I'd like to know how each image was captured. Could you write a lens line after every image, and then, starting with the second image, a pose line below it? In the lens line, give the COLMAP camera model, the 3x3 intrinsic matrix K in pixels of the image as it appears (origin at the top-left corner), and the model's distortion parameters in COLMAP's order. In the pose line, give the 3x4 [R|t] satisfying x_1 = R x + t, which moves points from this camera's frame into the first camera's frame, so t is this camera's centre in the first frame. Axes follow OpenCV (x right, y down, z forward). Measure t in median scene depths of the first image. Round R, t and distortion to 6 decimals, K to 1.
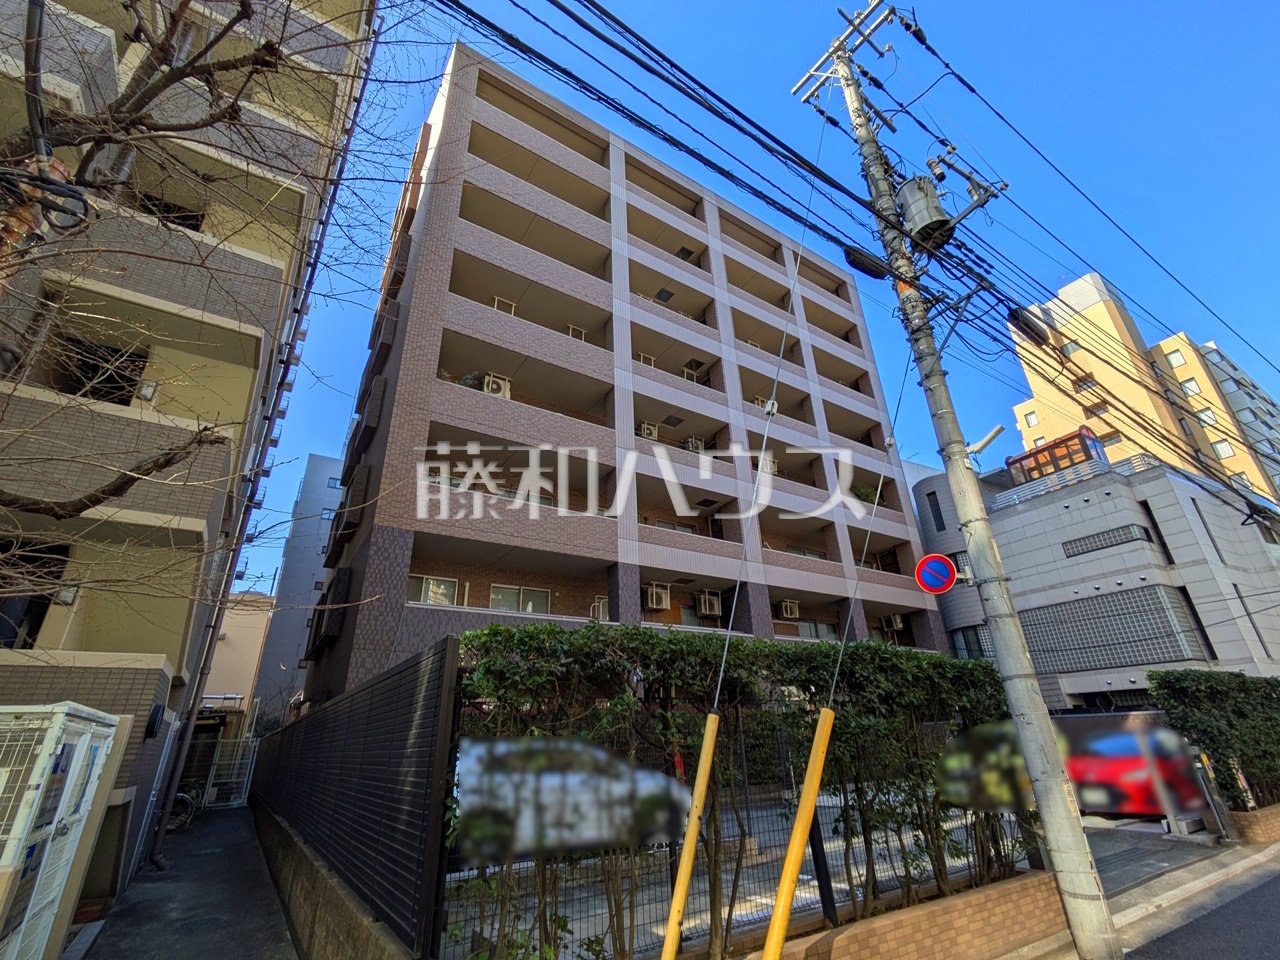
lens RADIAL K [[565.1, 0, 640.0], [0, 565.1, 480.0], [0, 0, 1]] dist [-0.000197, 0.000274]
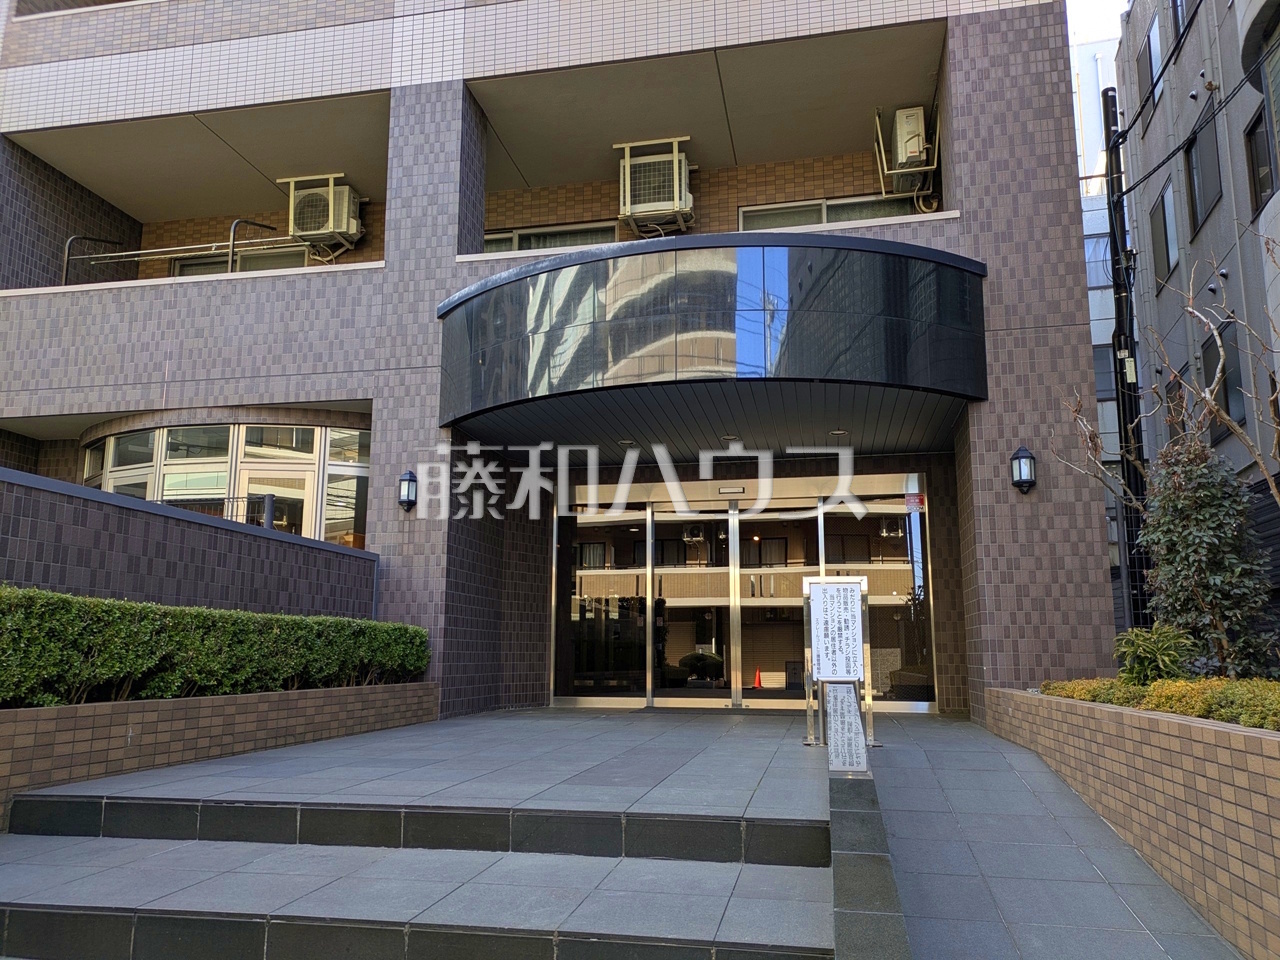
lens RADIAL K [[939.2, 0, 634.5], [0, 939.2, 486.7], [0, 0, 1]] dist [0.041743, -0.005902]
pose [[0.714742, -0.091763, -0.693342, 0.812448], [0.272188, 0.949695, 0.154898, 0.380553], [0.644250, -0.299431, 0.703764, 0.807892]]
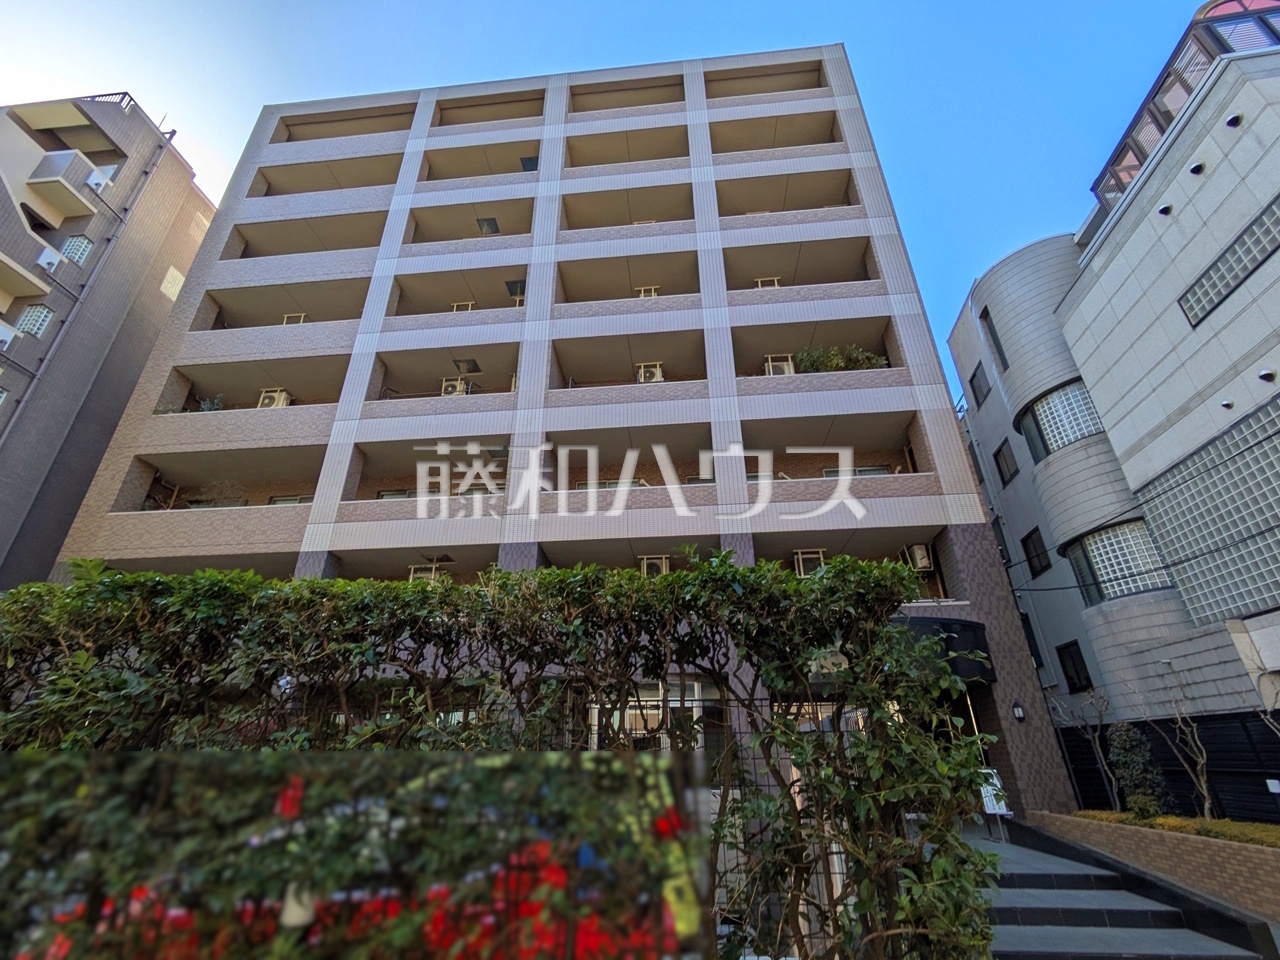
lens RADIAL K [[565.1, 0, 640.0], [0, 565.1, 480.0], [0, 0, 1]] dist [-0.000197, 0.000274]
pose [[0.785428, -0.250561, -0.565970, 0.744068], [0.246917, 0.965328, -0.084700, 0.203729], [0.567569, -0.073222, 0.820063, 0.510192]]
